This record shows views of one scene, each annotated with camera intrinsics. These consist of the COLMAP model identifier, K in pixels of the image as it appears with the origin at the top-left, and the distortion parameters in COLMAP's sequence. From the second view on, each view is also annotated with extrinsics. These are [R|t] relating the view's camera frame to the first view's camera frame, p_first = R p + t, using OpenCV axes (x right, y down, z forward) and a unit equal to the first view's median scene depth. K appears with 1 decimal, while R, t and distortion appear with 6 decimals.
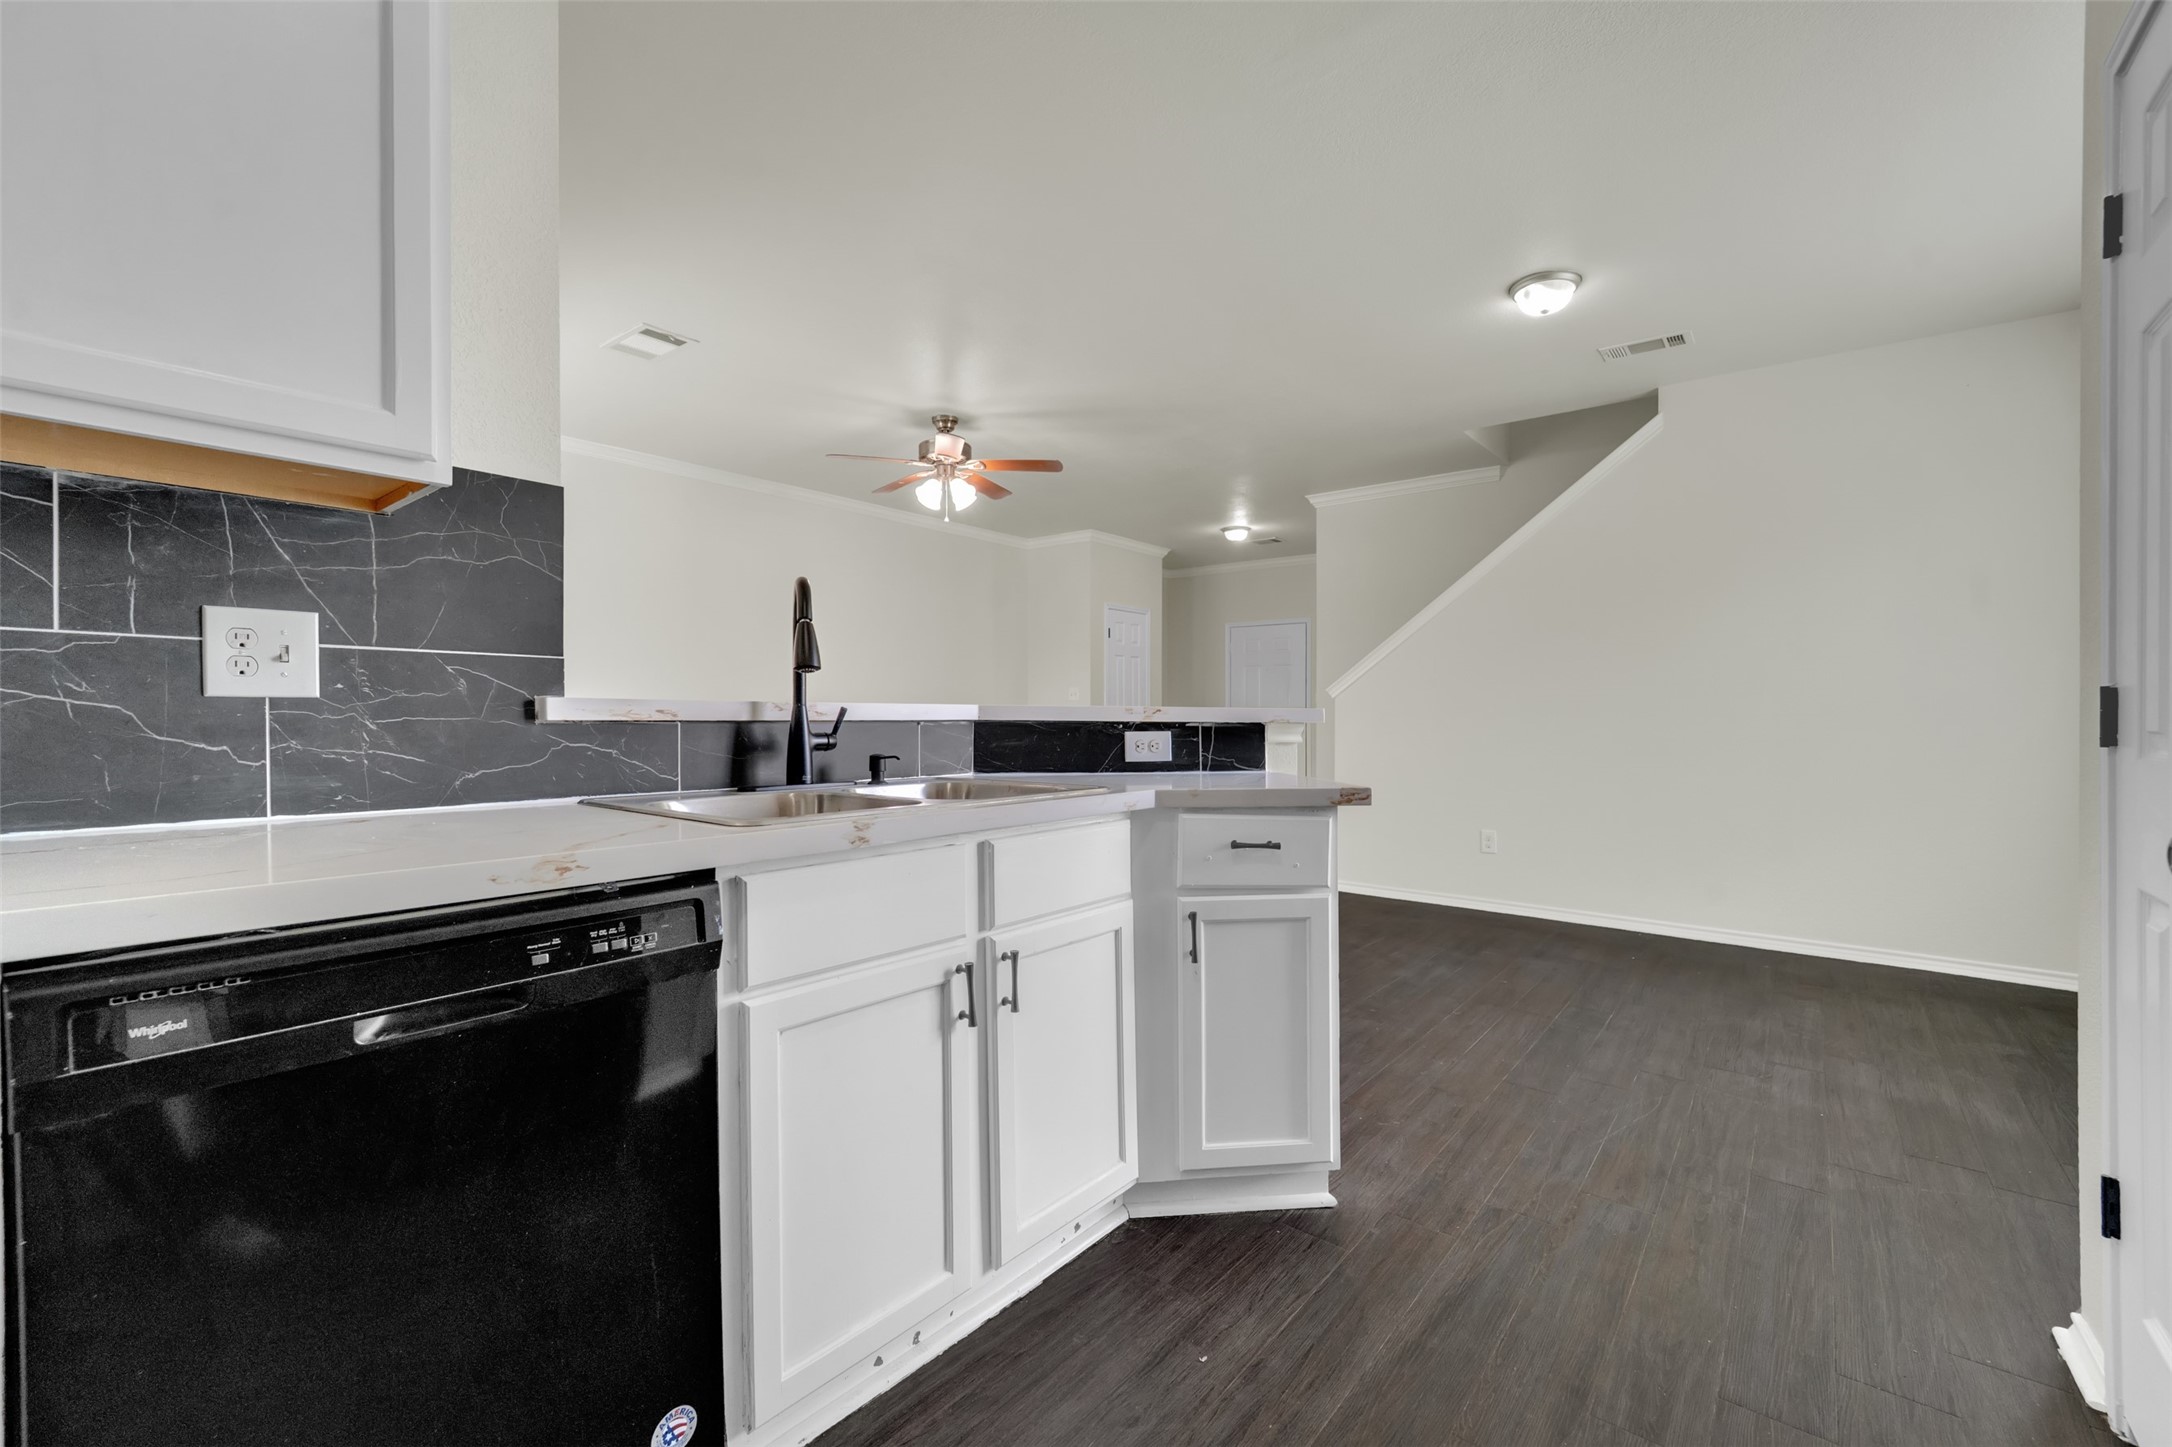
lens RADIAL K [[878.2, 0, 1095.4], [0, 878.2, 724.6], [0, 0, 1]] dist [-0.014834, -0.000010]
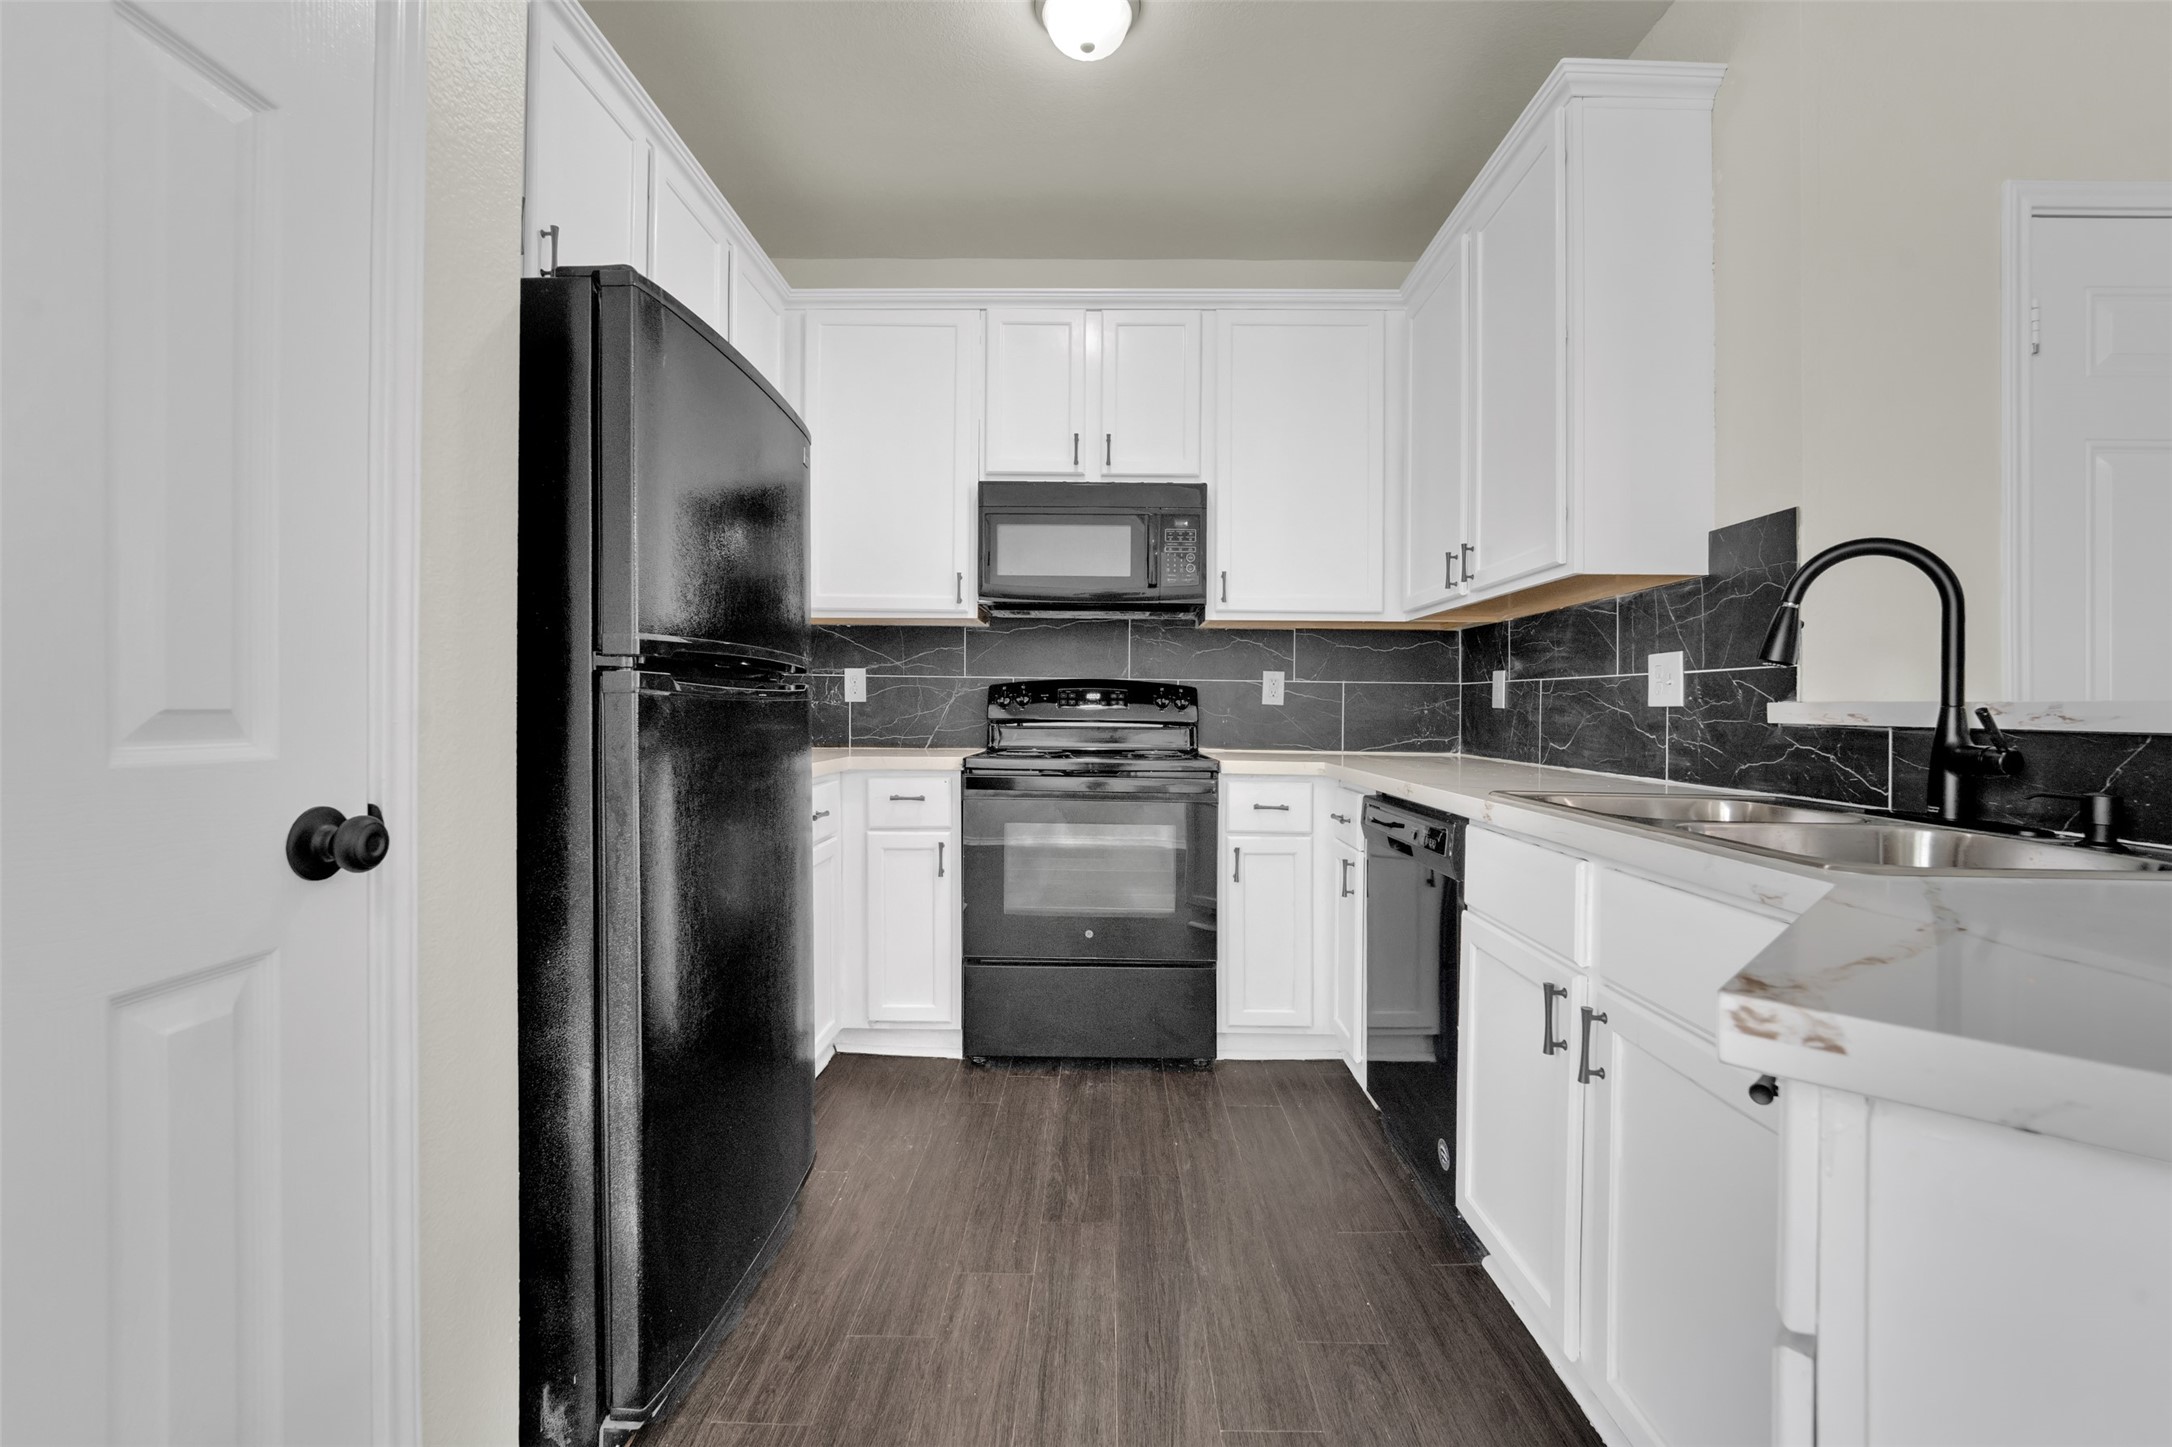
lens RADIAL K [[878.2, 0, 1083.5], [0, 878.2, 714.2], [0, 0, 1]] dist [-0.014834, -0.000010]
pose [[-0.793291, -0.002269, -0.608839, 0.868704], [-0.009841, 0.999910, 0.009096, -0.021073], [0.608764, 0.013207, -0.793242, 1.563599]]
